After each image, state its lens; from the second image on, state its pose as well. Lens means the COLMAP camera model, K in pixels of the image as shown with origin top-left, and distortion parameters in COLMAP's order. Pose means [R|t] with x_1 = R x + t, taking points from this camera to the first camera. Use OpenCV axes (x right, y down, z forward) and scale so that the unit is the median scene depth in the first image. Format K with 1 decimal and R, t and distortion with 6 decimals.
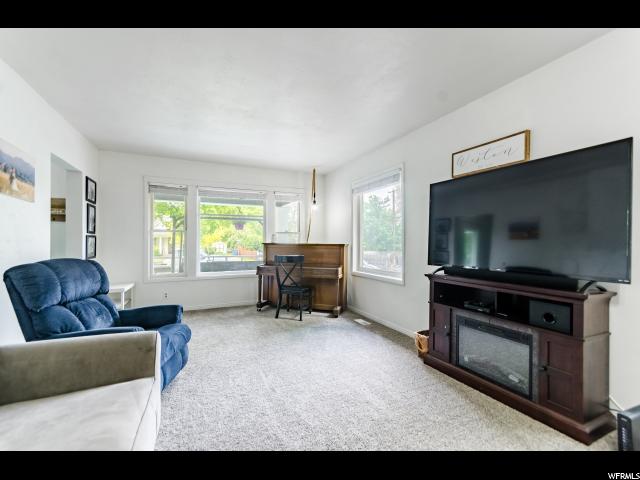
lens RADIAL K [[280.0, 0, 320.0], [0, 280.0, 240.0], [0, 0, 1]] dist [0.001220, 0.000305]
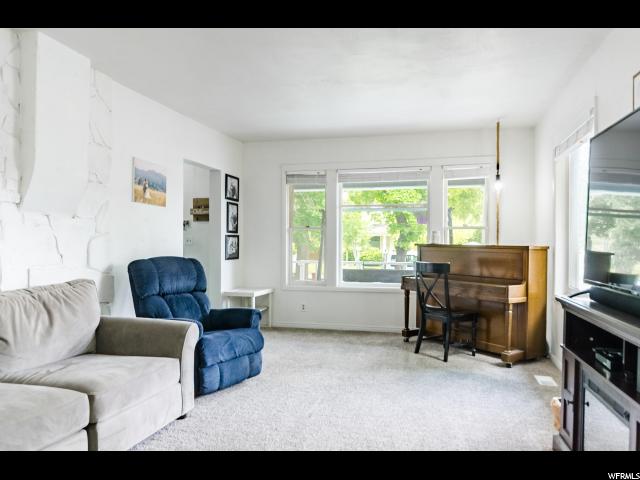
lens RADIAL K [[476.1, 0, 320.0], [0, 476.1, 240.0], [0, 0, 1]] dist [-0.008884, -0.000954]
pose [[0.771956, -0.001593, -0.635675, 0.480562], [0.002432, 0.999997, 0.000447, 0.000415], [0.635672, -0.001891, 0.771957, -0.059250]]
